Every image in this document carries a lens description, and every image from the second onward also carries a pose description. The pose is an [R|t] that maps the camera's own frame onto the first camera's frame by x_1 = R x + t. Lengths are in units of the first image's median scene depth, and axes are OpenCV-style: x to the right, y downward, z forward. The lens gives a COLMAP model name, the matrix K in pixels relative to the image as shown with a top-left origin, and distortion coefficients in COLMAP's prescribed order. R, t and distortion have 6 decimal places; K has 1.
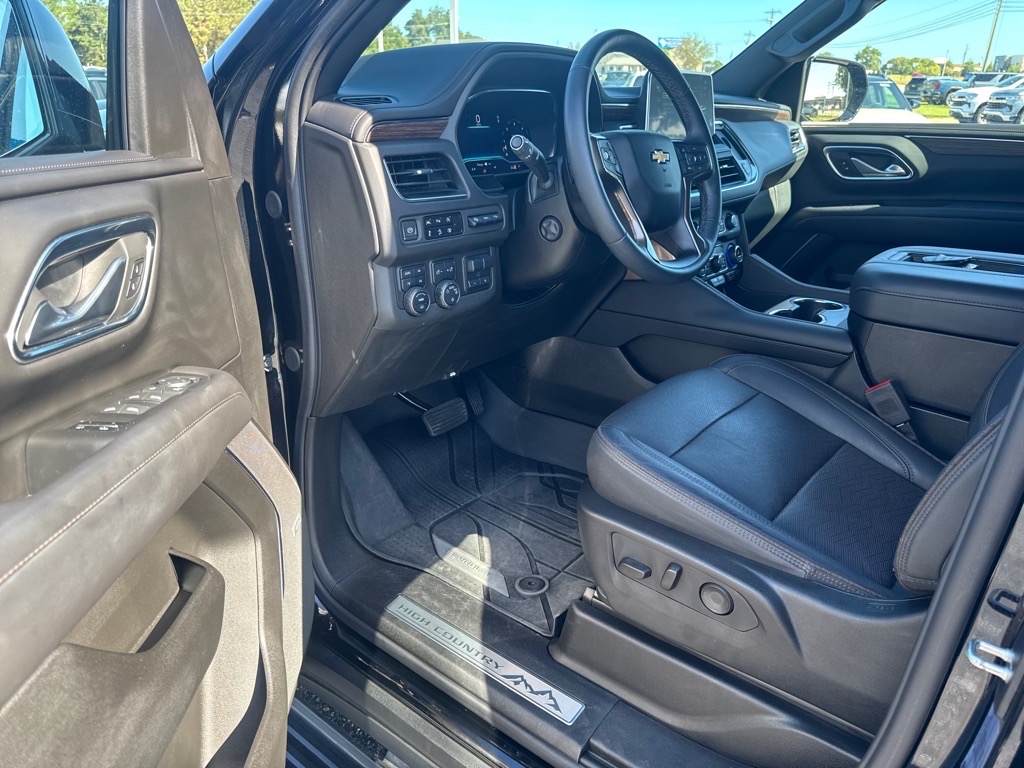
lens RADIAL K [[727.7, 0, 519.1], [0, 727.7, 378.2], [0, 0, 1]] dist [0.055962, -0.014294]
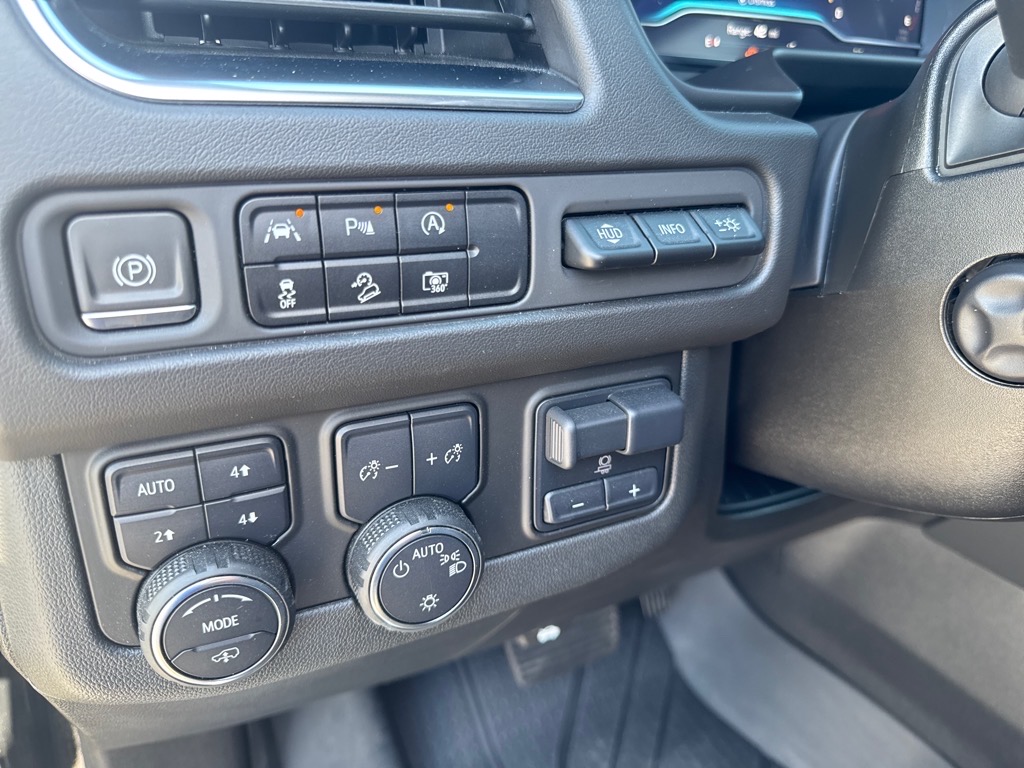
lens RADIAL K [[727.7, 0, 512.3], [0, 727.7, 379.4], [0, 0, 1]] dist [0.055962, -0.014294]
pose [[0.924581, 0.202764, -0.322548, -0.013914], [-0.181996, 0.978831, 0.093636, -0.191095], [0.334706, -0.027871, 0.941910, 0.800116]]
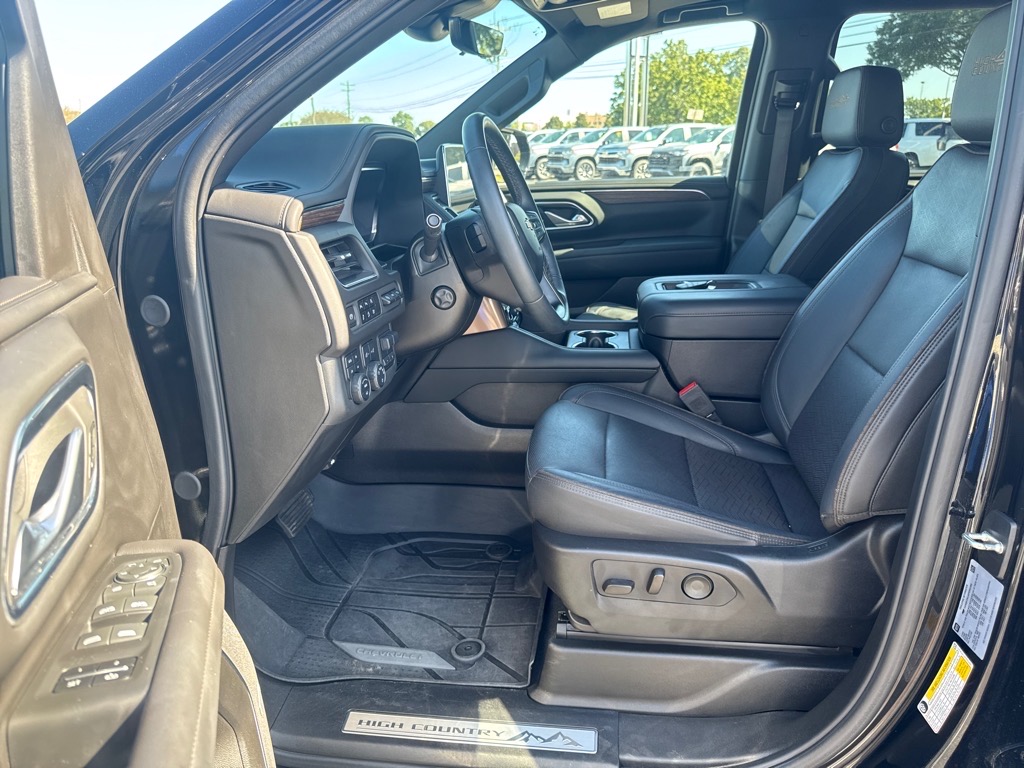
lens RADIAL K [[727.7, 0, 522.6], [0, 727.7, 380.1], [0, 0, 1]] dist [0.055962, -0.014294]
pose [[0.852361, -0.181173, 0.490569, -0.404226], [0.214182, 0.976727, -0.011422, -0.056700], [-0.477082, 0.114807, 0.871328, 0.060720]]
